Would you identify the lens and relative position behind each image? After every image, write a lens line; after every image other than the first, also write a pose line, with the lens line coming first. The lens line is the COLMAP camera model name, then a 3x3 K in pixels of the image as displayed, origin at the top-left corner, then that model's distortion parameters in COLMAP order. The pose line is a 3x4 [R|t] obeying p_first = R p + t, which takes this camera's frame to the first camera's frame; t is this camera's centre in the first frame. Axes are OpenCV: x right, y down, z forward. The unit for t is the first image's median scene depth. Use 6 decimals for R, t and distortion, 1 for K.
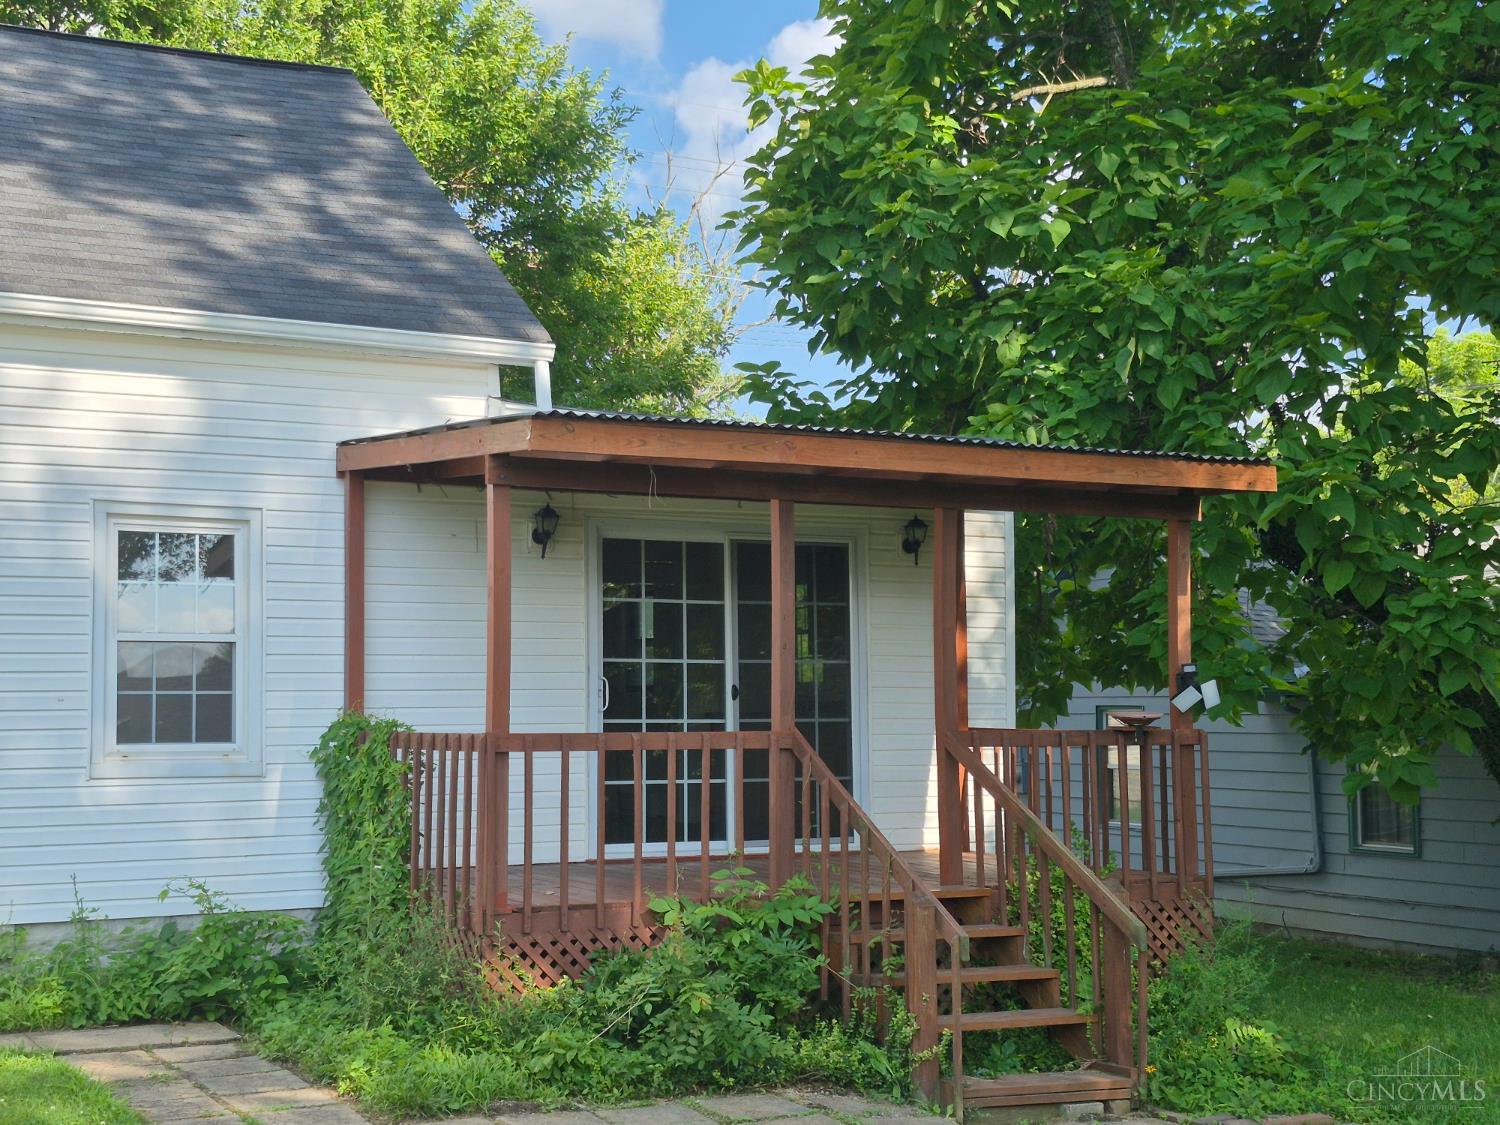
lens RADIAL K [[2027.0, 0, 750.0], [0, 2027.0, 562.5], [0, 0, 1]] dist [0.013102, 0.014483]
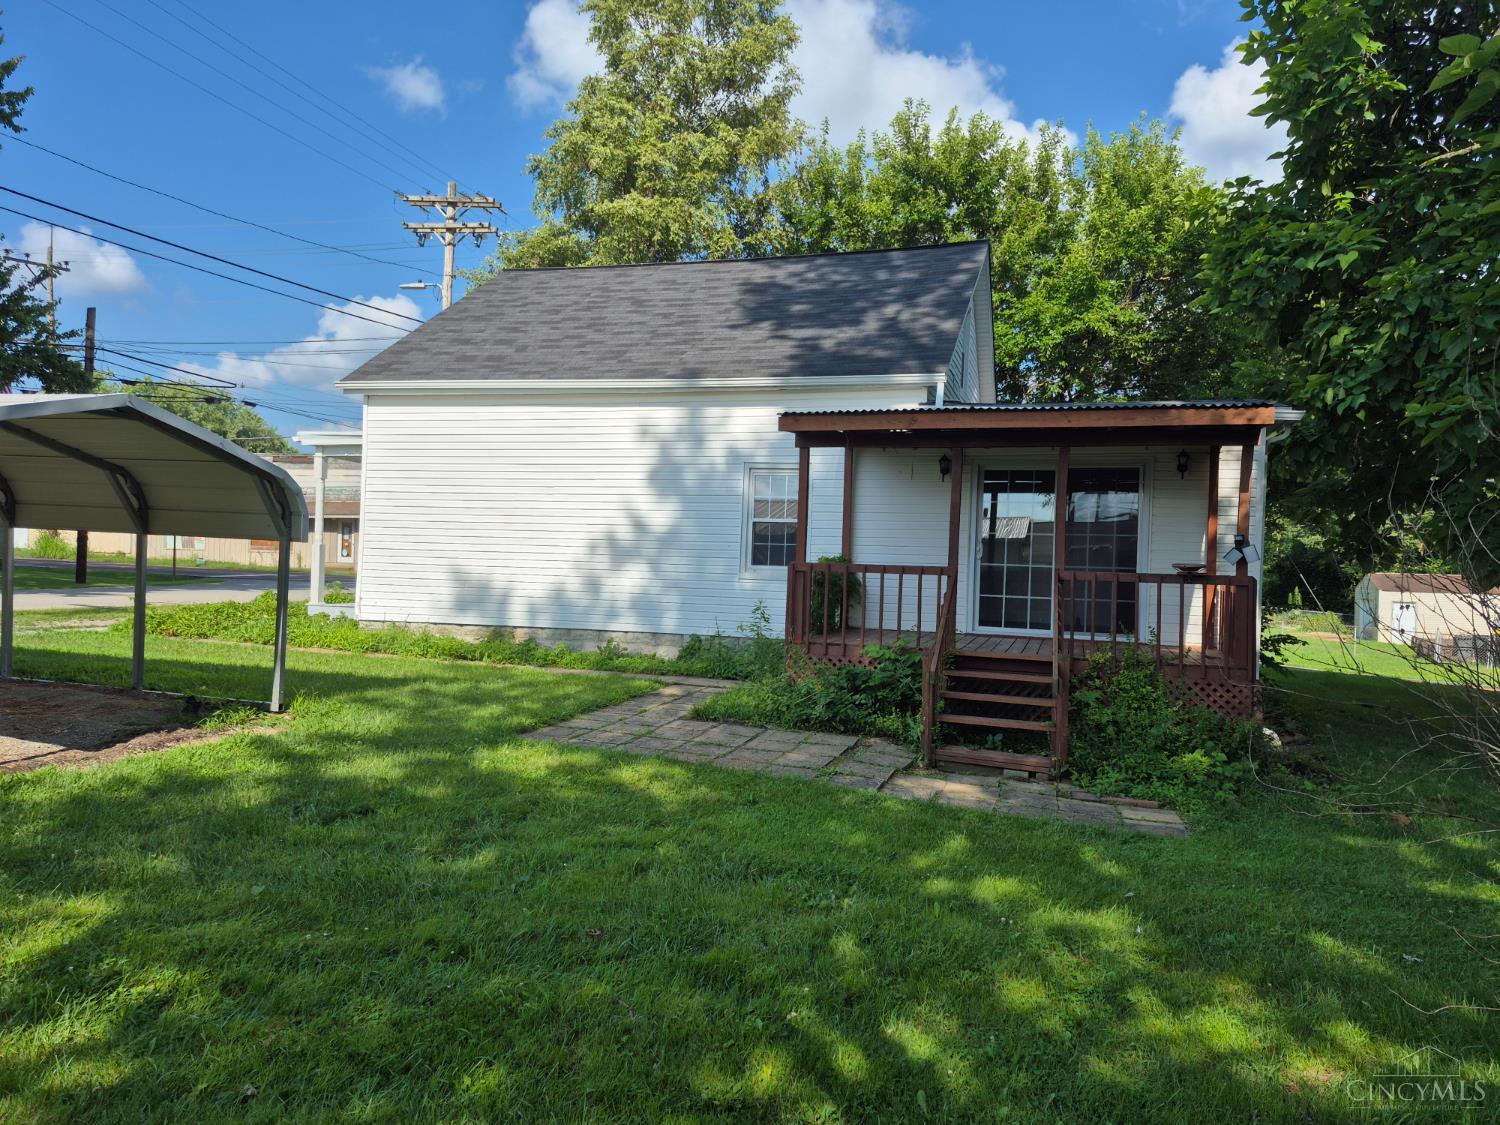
lens RADIAL K [[1016.1, 0, 743.9], [0, 1016.1, 555.8], [0, 0, 1]] dist [0.068681, -0.078837]
pose [[0.713997, 0.023924, -0.699740, 0.466155], [0.018893, 0.998394, 0.053413, 0.013491], [0.699894, -0.051357, 0.712398, 0.132259]]
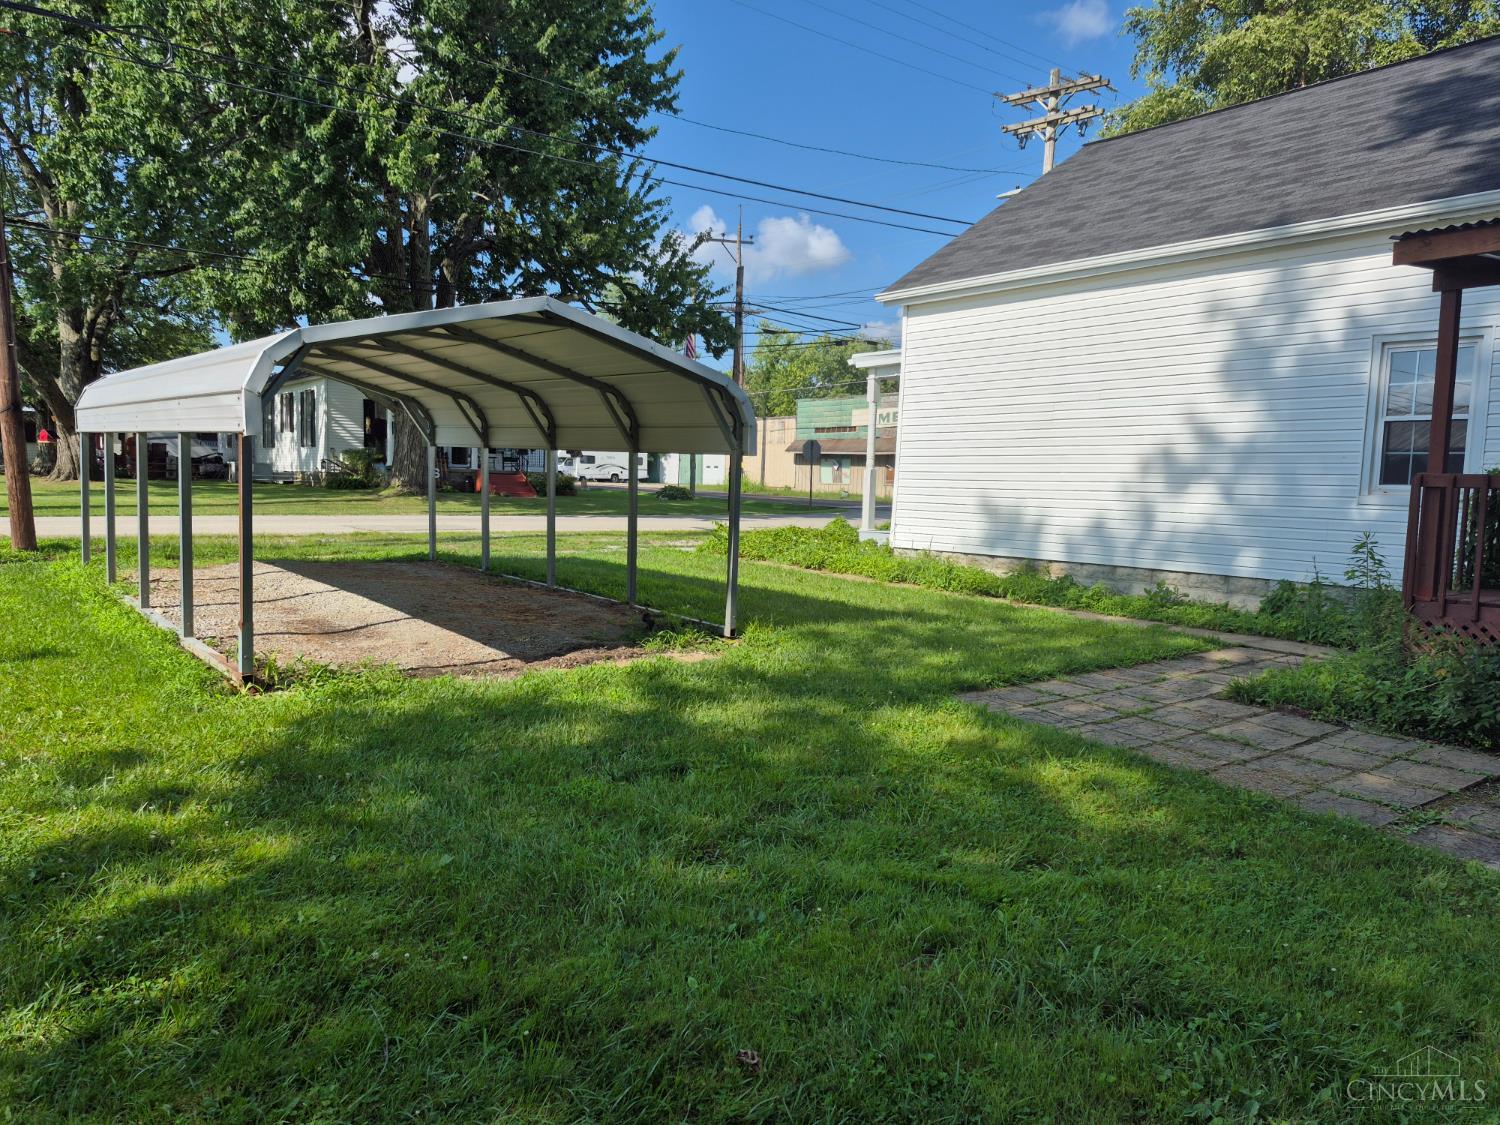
lens RADIAL K [[1016.1, 0, 743.9], [0, 1016.1, 555.8], [0, 0, 1]] dist [0.068681, -0.078837]
pose [[0.178271, 0.085024, -0.980301, 0.381036], [0.046763, 0.994402, 0.094751, 0.039227], [0.982870, -0.062733, 0.173297, 0.312289]]
